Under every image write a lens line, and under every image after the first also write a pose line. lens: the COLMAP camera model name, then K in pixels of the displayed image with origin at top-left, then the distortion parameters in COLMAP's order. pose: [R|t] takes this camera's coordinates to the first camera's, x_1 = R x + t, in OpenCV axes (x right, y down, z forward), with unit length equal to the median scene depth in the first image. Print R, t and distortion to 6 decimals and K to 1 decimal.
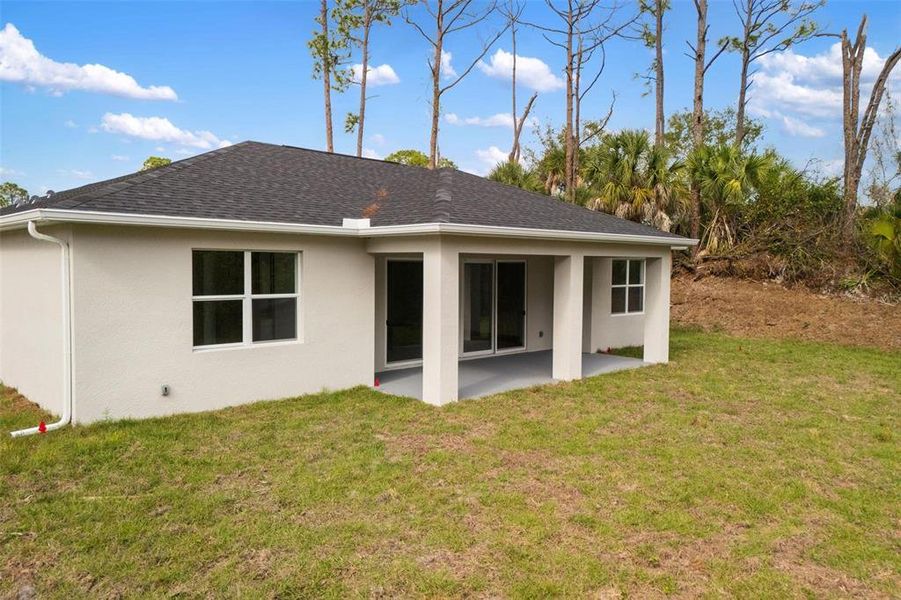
lens RADIAL K [[667.4, 0, 450.3], [0, 667.4, 292.6], [0, 0, 1]] dist [0.048088, -0.025805]
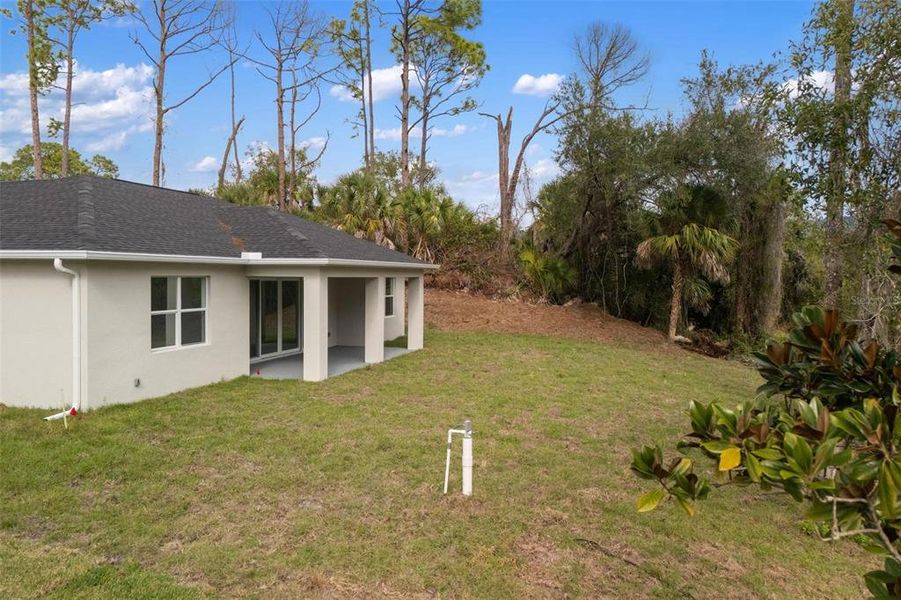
lens RADIAL K [[667.4, 0, 452.8], [0, 667.4, 299.3], [0, 0, 1]] dist [0.048088, -0.025805]
pose [[0.871727, -0.017865, 0.489666, -0.229114], [0.018160, 0.999826, 0.004149, -0.005936], [-0.489655, 0.005276, 0.871900, -0.207746]]
